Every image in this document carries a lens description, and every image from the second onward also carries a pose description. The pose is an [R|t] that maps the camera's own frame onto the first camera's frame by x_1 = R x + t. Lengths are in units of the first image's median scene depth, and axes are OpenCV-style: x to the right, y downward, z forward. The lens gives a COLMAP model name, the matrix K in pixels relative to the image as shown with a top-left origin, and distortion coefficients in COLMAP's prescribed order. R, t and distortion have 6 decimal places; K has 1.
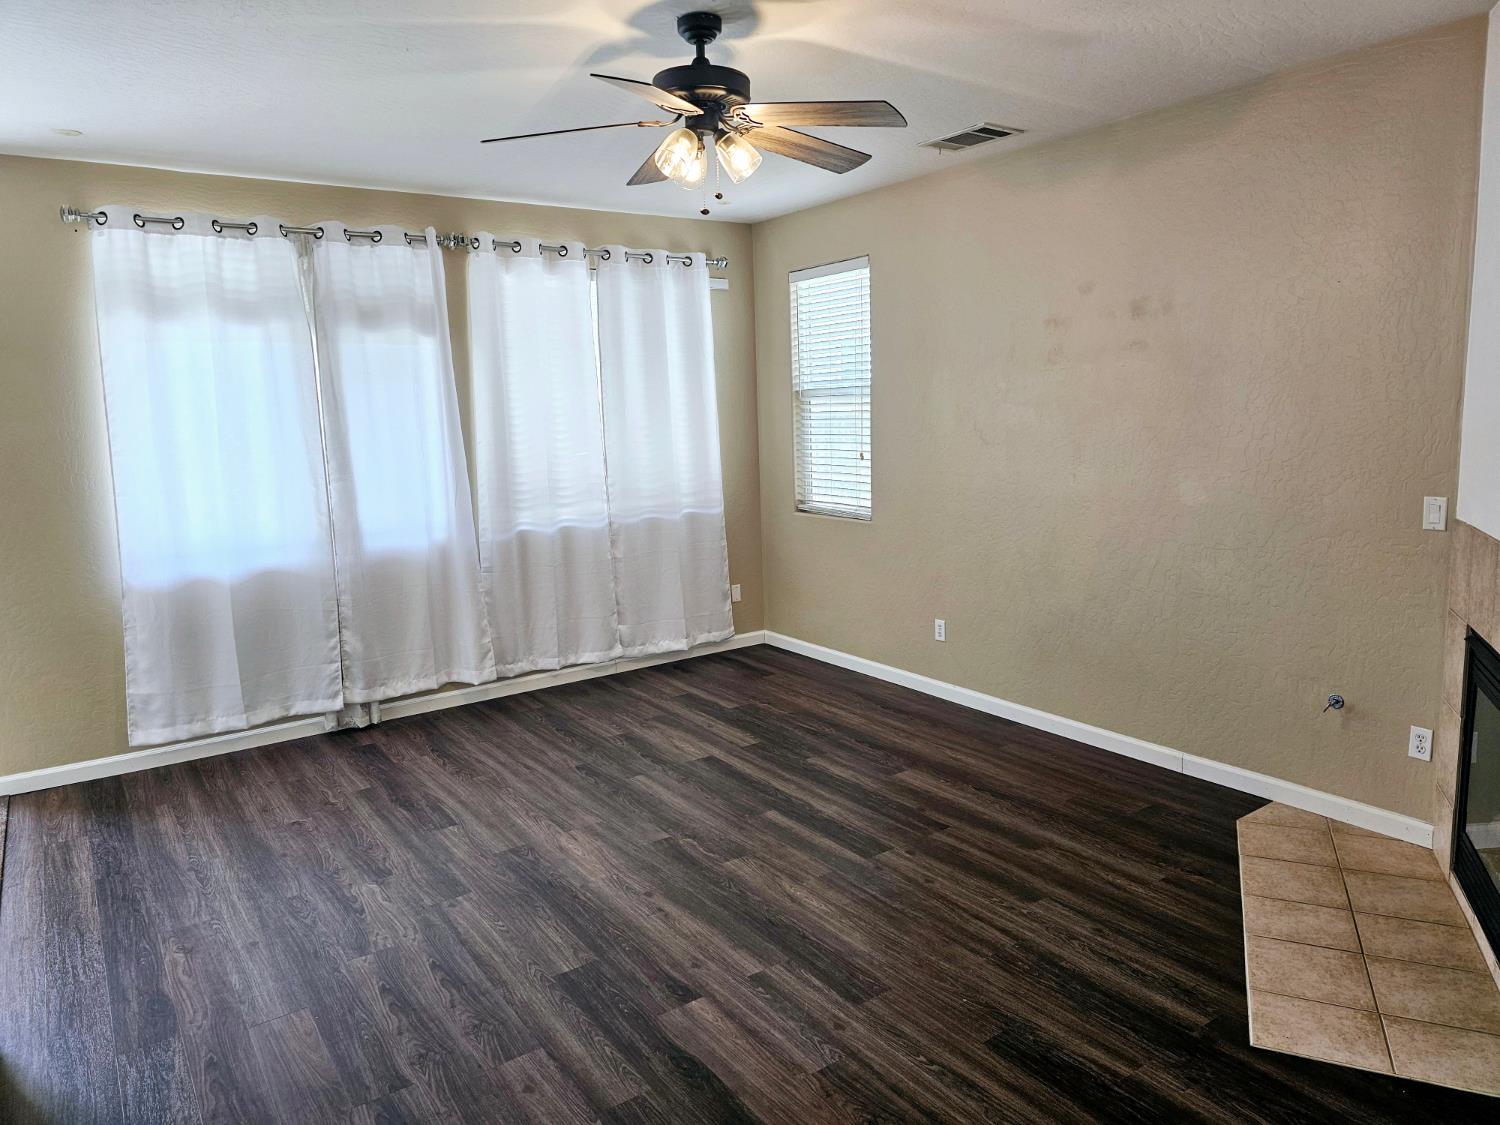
lens RADIAL K [[1009.9, 0, 749.3], [0, 1009.9, 554.8], [0, 0, 1]] dist [0.069759, -0.067592]
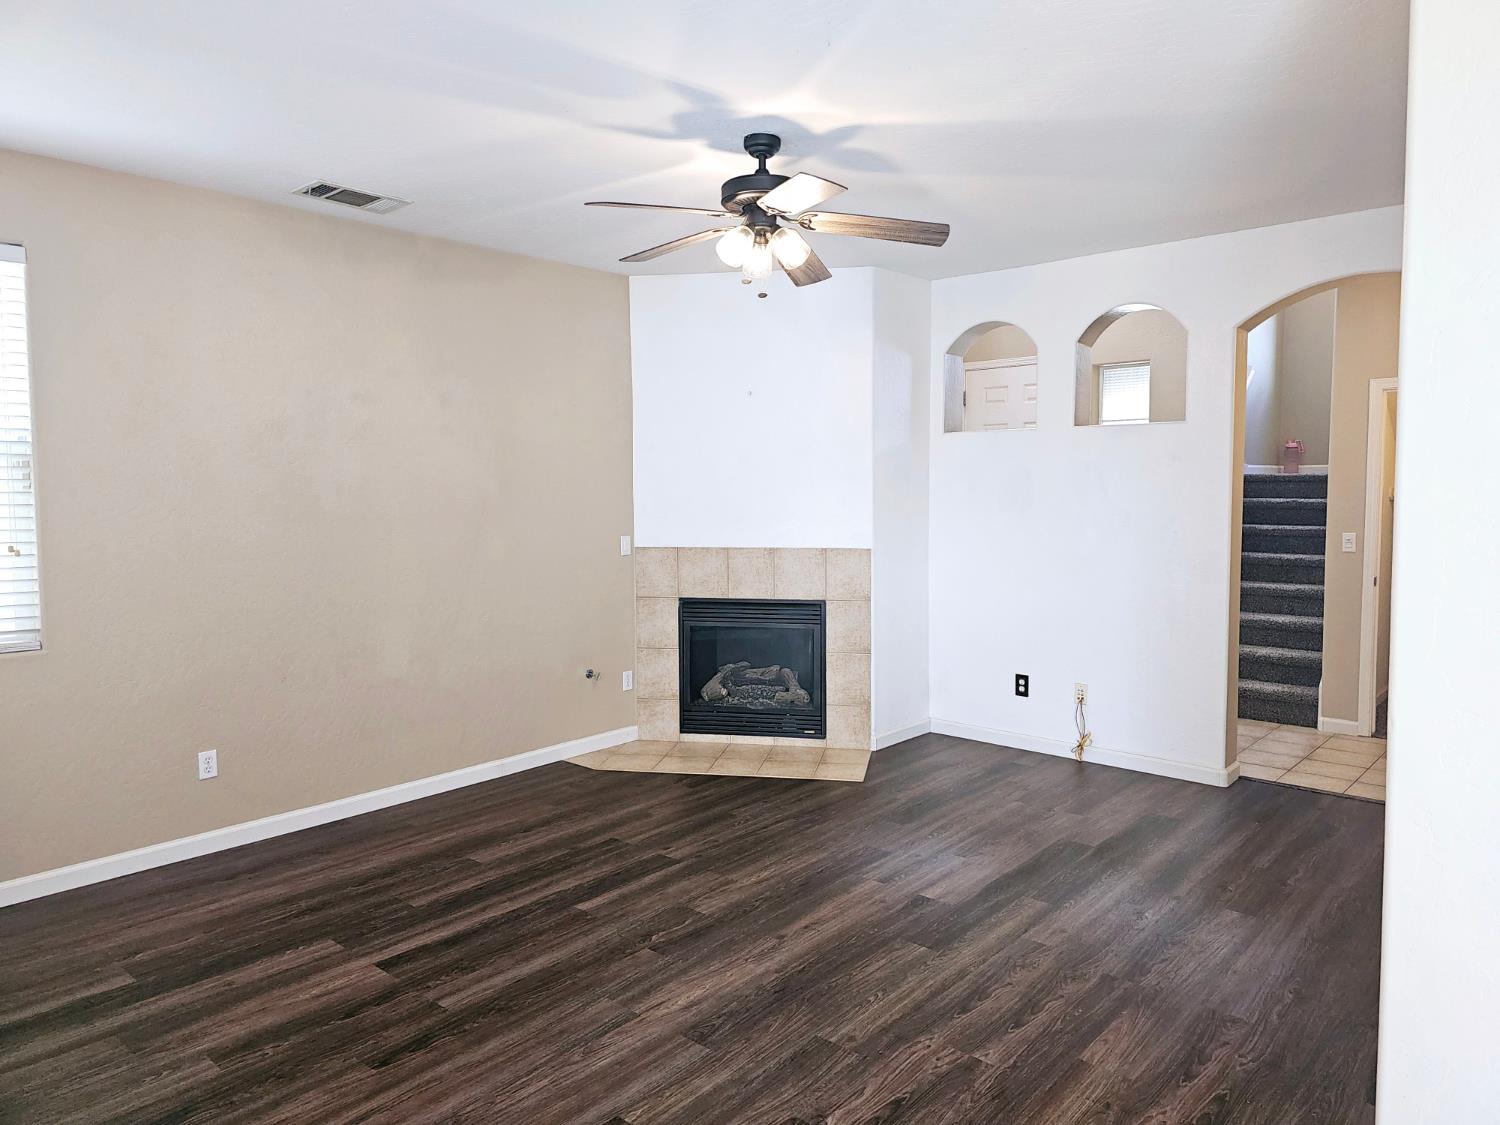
lens RADIAL K [[1007.8, 0, 767.9], [0, 1007.8, 556.1], [0, 0, 1]] dist [0.067995, -0.069032]
pose [[-0.250094, -0.038005, 0.967476, -0.955435], [0.160161, 0.983840, 0.080050, -0.109300], [-0.954883, 0.174972, -0.239965, 1.073543]]
